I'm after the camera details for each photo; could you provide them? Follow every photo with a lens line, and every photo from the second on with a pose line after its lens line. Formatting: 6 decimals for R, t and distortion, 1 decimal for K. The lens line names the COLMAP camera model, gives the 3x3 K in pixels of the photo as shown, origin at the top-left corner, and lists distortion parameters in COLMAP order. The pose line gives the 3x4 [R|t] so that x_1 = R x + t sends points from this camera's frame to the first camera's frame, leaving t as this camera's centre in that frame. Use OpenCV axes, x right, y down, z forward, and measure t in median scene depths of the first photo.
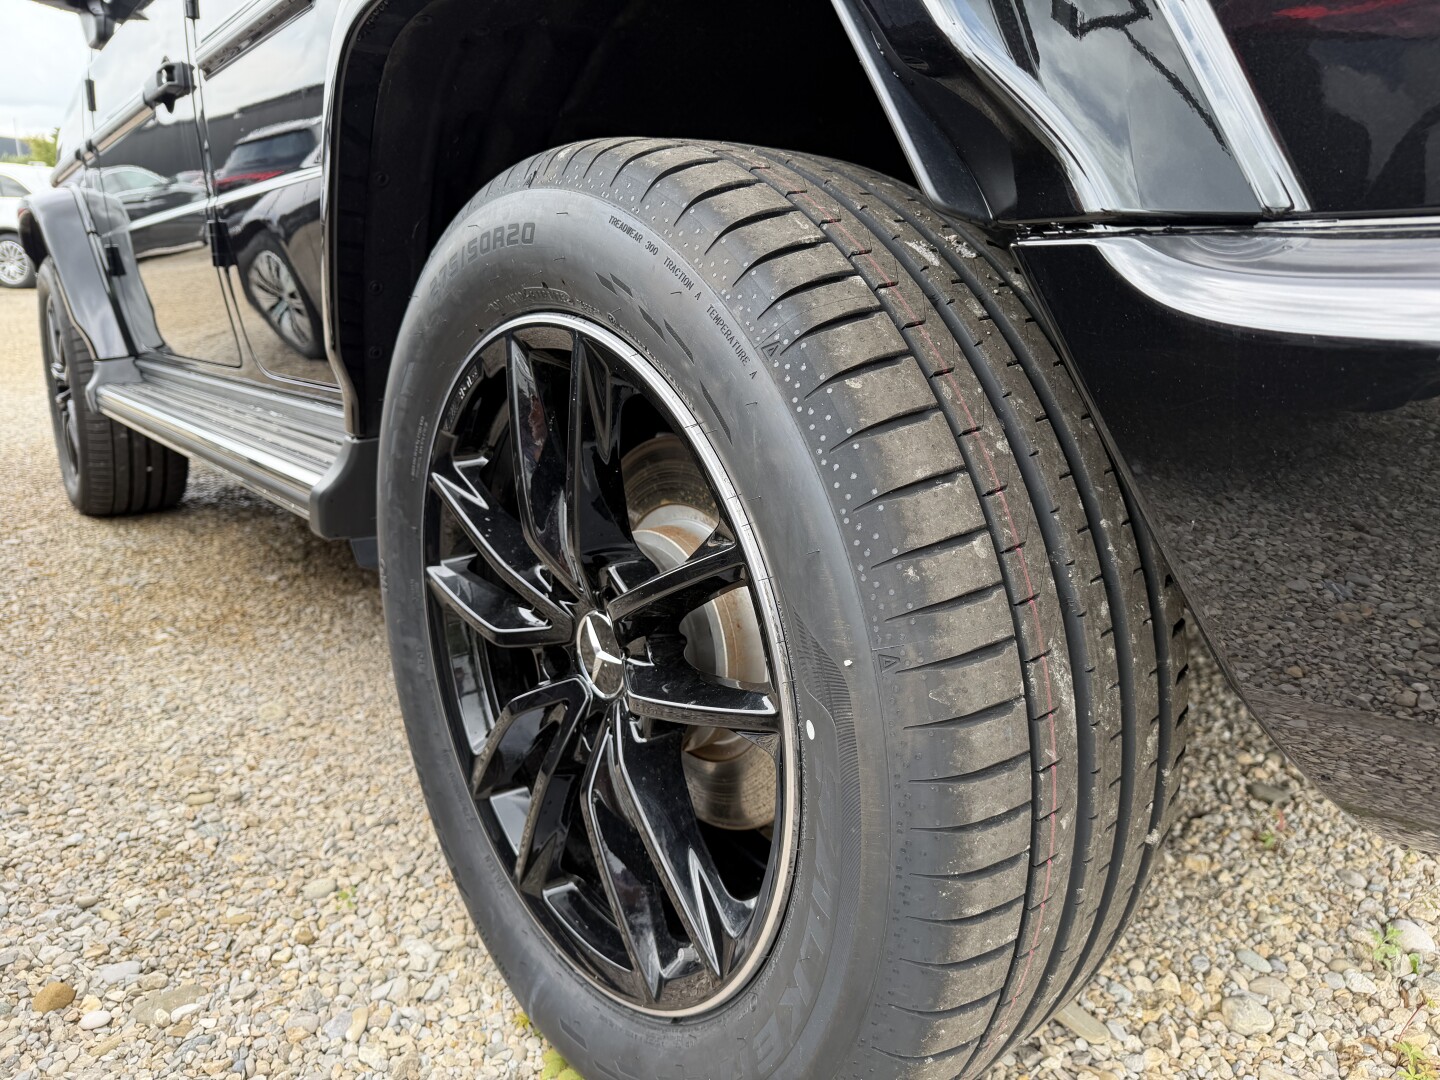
lens RADIAL K [[1029.4, 0, 714.3], [0, 1029.4, 531.9], [0, 0, 1]] dist [0.027461, -0.049956]
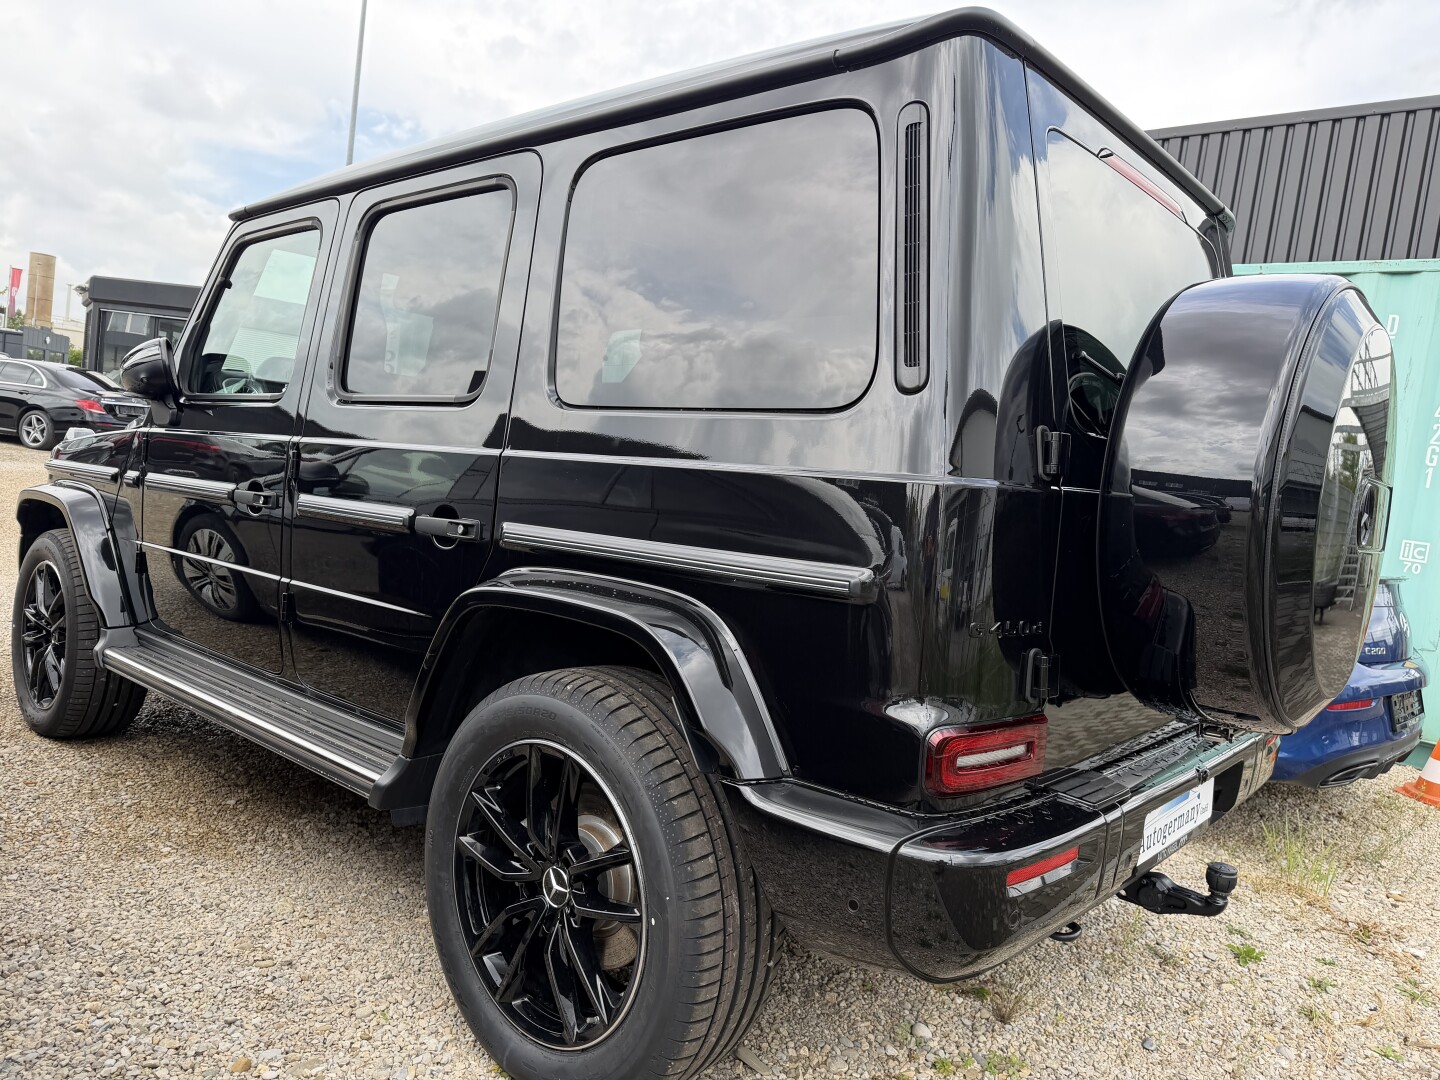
lens RADIAL K [[1011.3, 0, 720.0], [0, 1011.3, 540.0], [0, 0, 1]] dist [0.041957, -0.057264]
pose [[0.979247, 0.080100, 0.186169, -0.189369], [-0.046716, 0.983058, -0.177240, -0.203754], [-0.197212, 0.164864, 0.966399, -1.105242]]
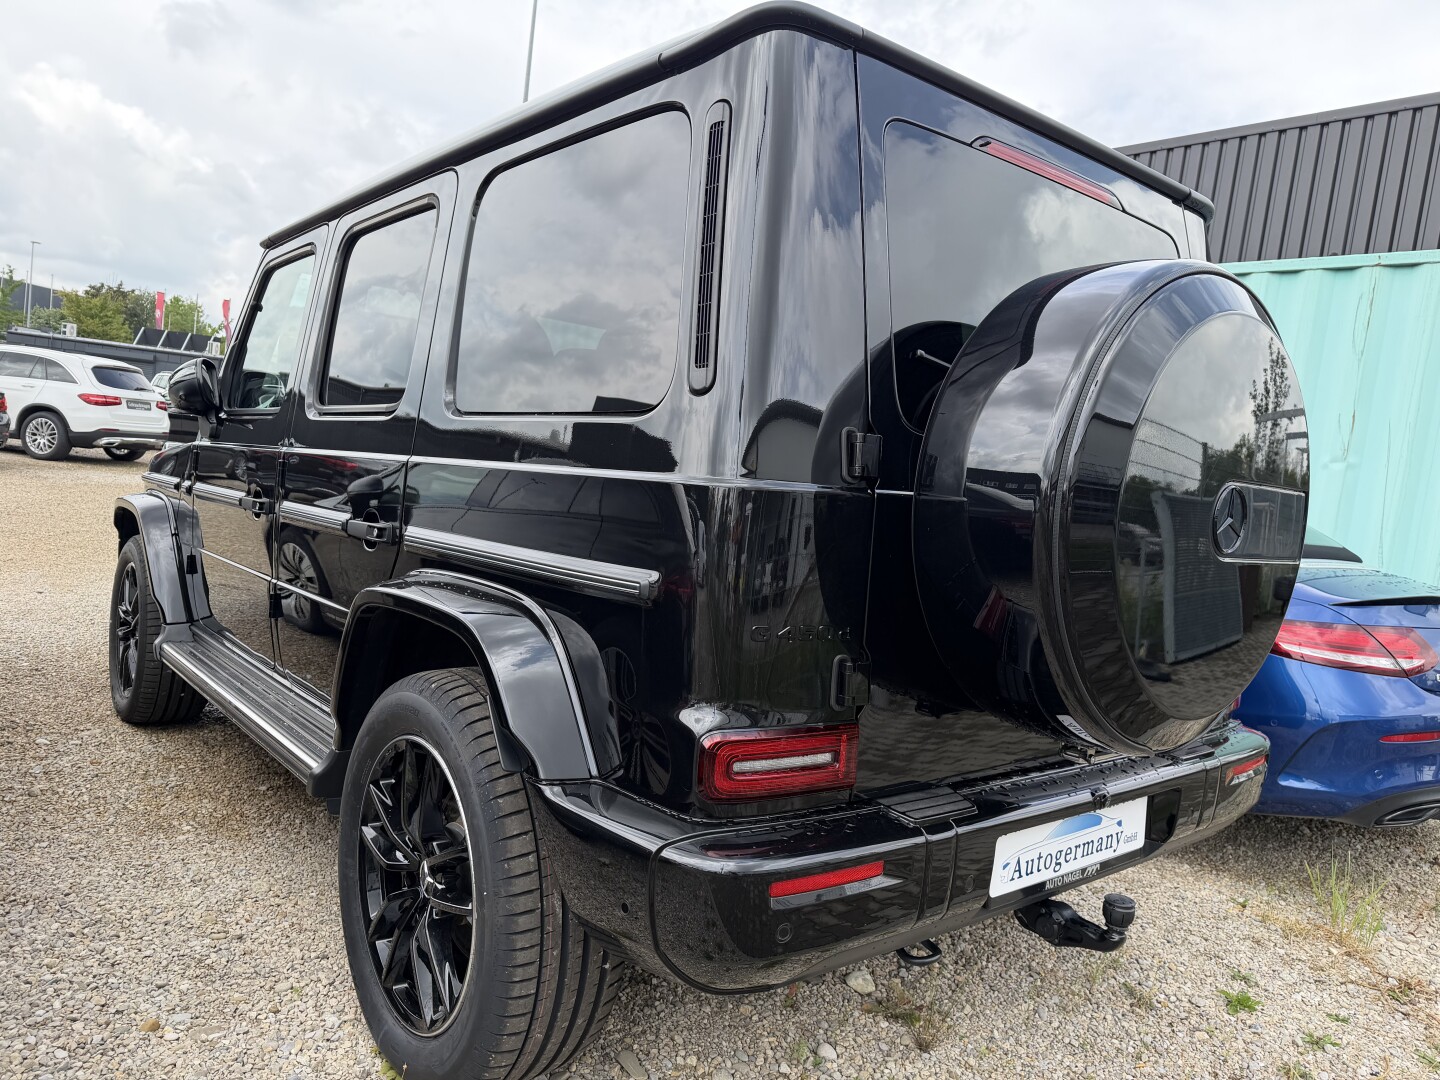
lens RADIAL K [[1011.1, 0, 724.6], [0, 1011.1, 543.8], [0, 0, 1]] dist [0.039421, -0.051301]
pose [[0.995607, 0.089308, 0.028118, 0.345452], [-0.083000, 0.980816, -0.176381, -0.221604], [-0.043331, 0.173272, 0.983920, -1.167127]]
